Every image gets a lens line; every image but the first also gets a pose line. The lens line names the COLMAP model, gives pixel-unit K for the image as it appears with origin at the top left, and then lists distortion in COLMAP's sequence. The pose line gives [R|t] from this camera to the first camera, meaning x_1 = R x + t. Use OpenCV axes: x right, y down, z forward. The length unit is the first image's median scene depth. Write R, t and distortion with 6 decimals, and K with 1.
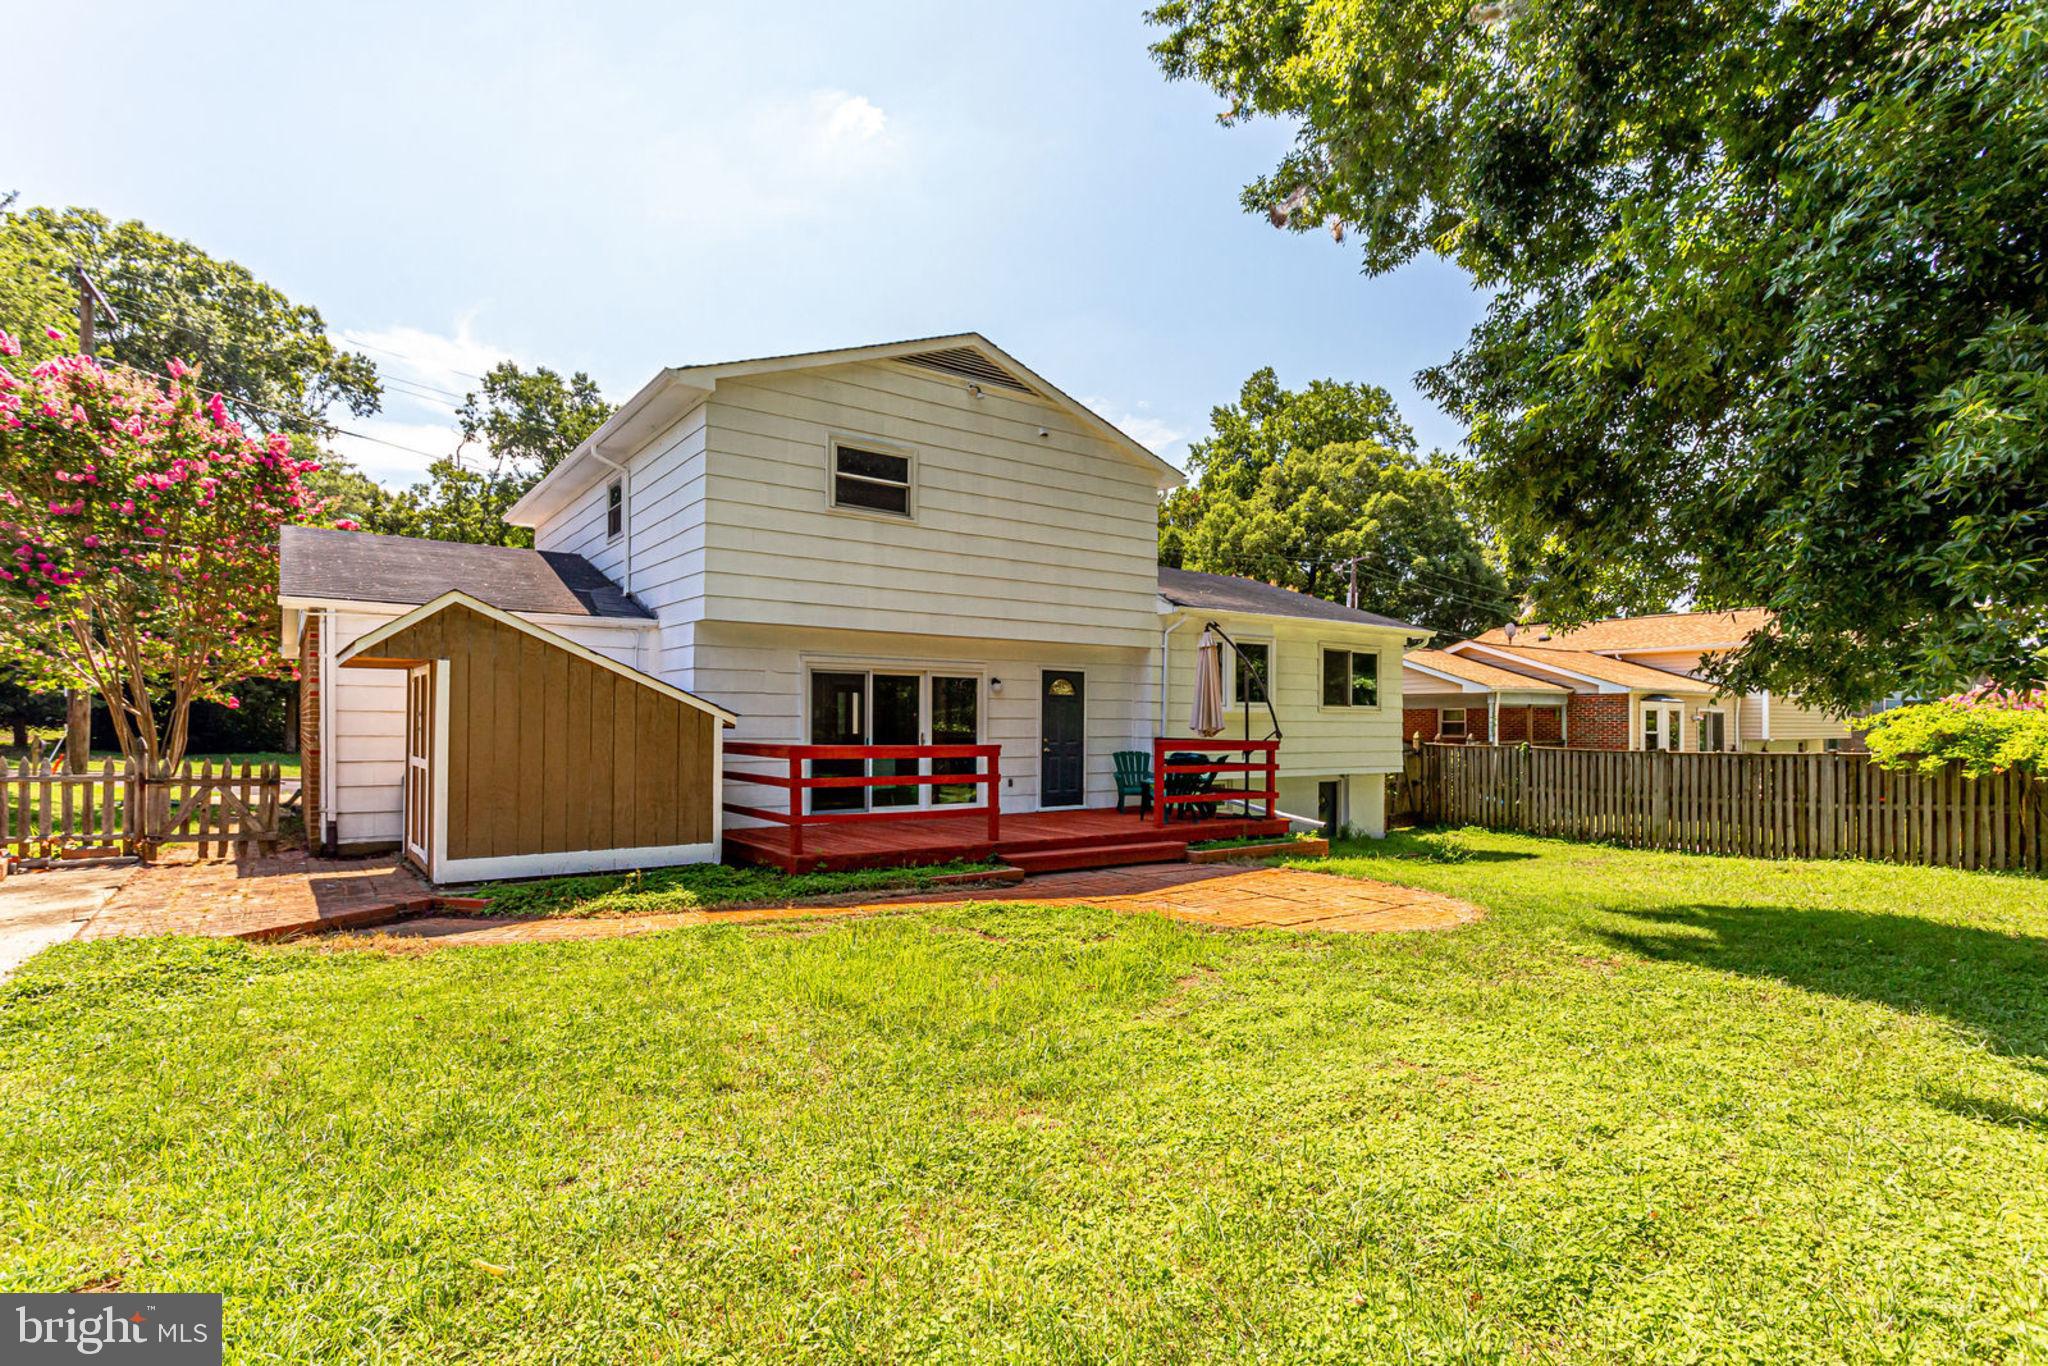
lens RADIAL K [[1024.7, 0, 1019.3], [0, 1024.7, 712.4], [0, 0, 1]] dist [-0.000683, -0.000268]
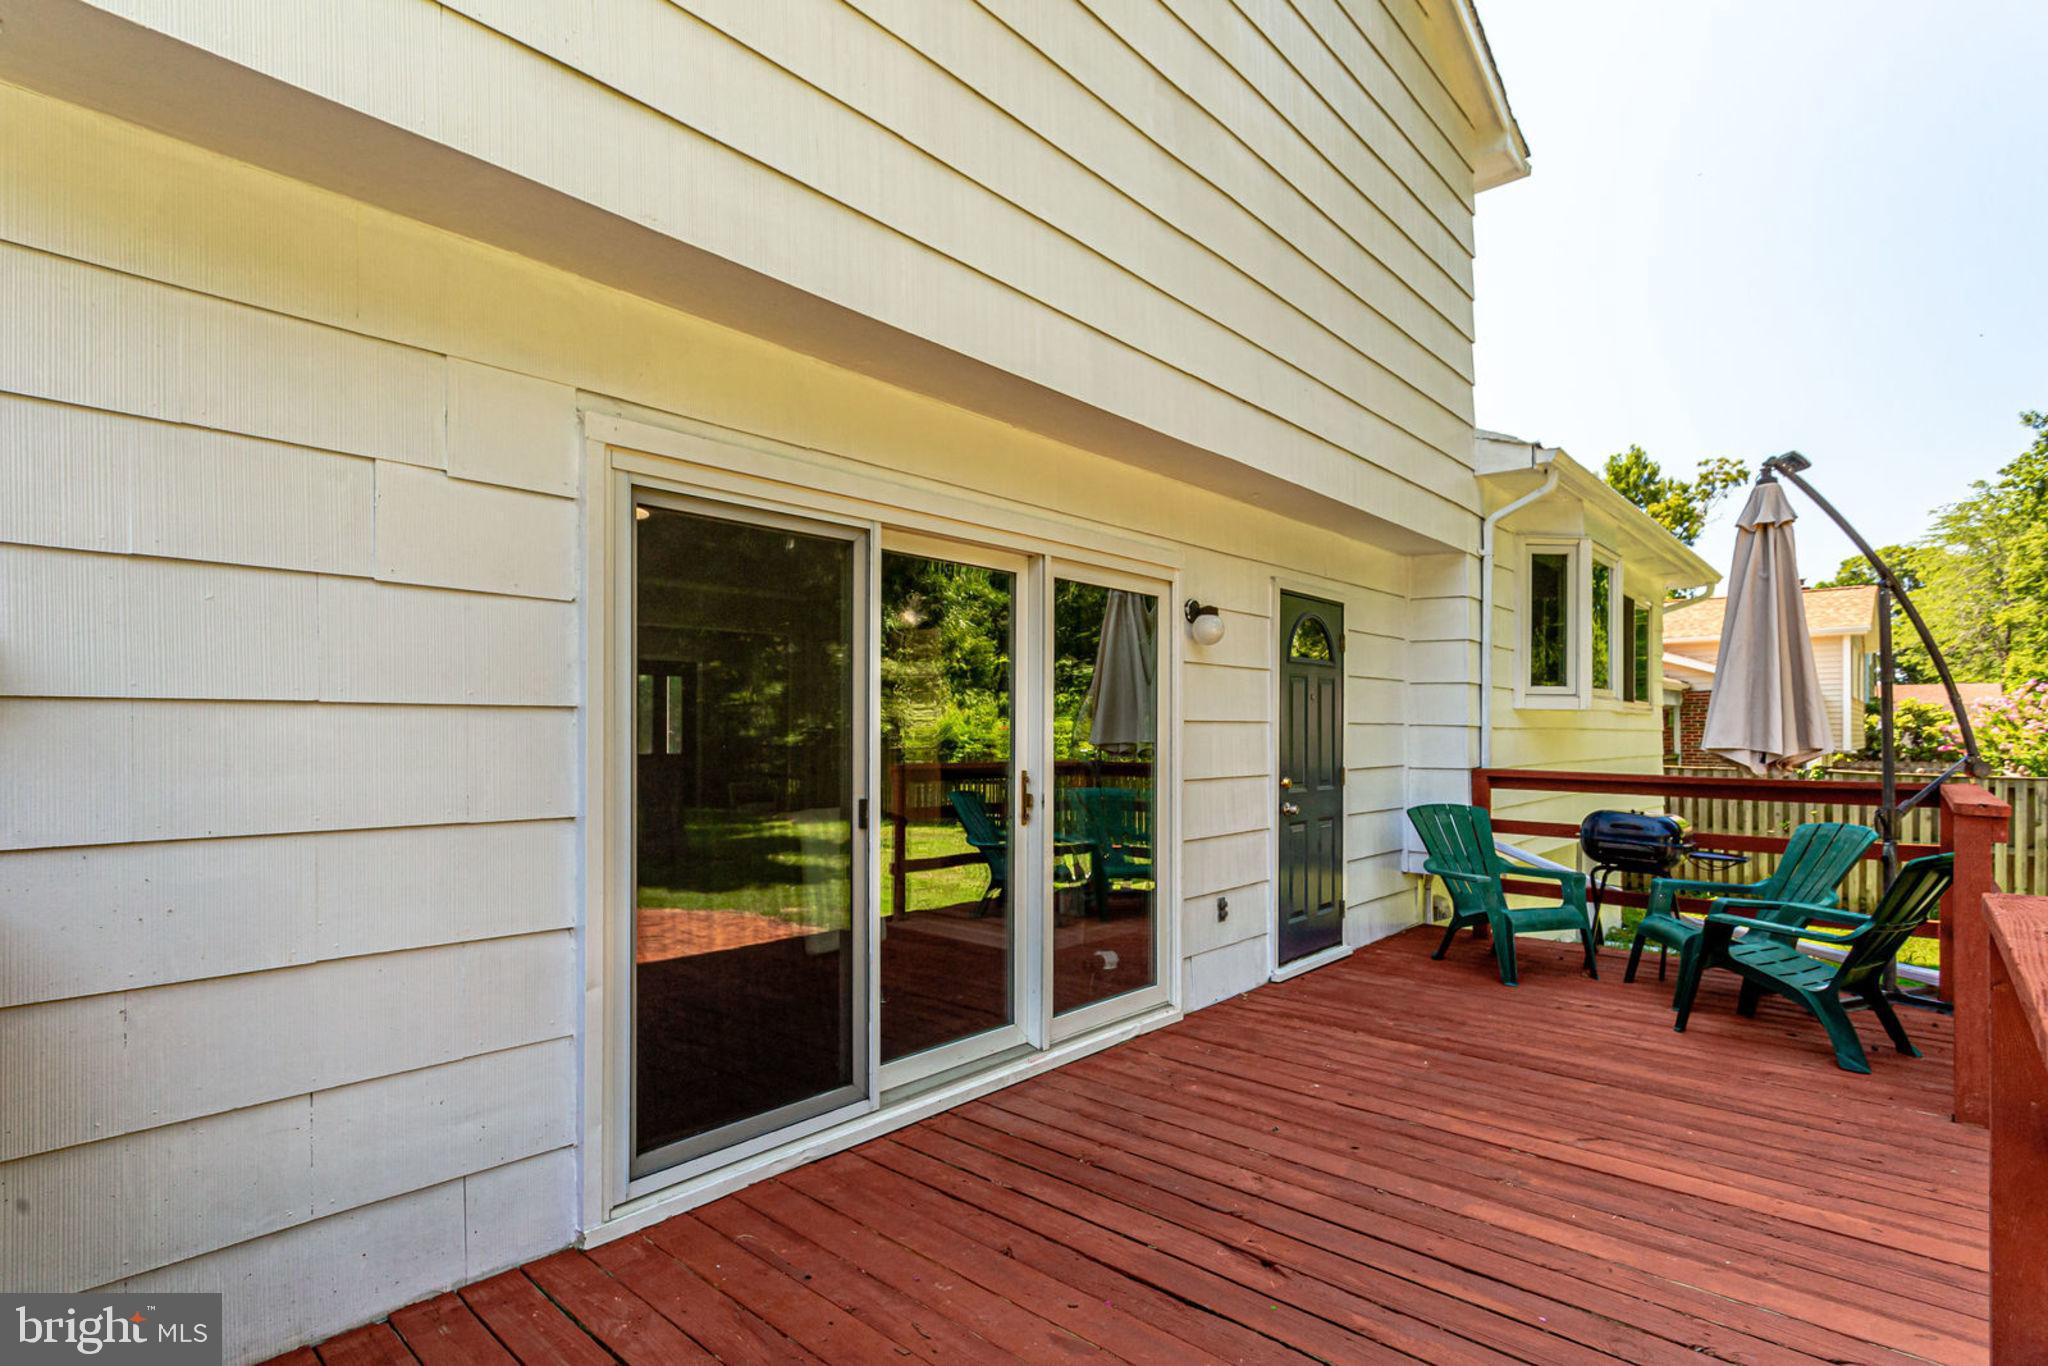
lens RADIAL K [[1024.7, 0, 1019.3], [0, 1024.7, 712.4], [0, 0, 1]] dist [-0.000683, -0.000268]
pose [[0.975176, 0.006195, 0.221346, -0.142619], [-0.007033, 0.999971, 0.002999, 0.002164], [-0.221320, -0.004481, 0.975191, 0.646559]]
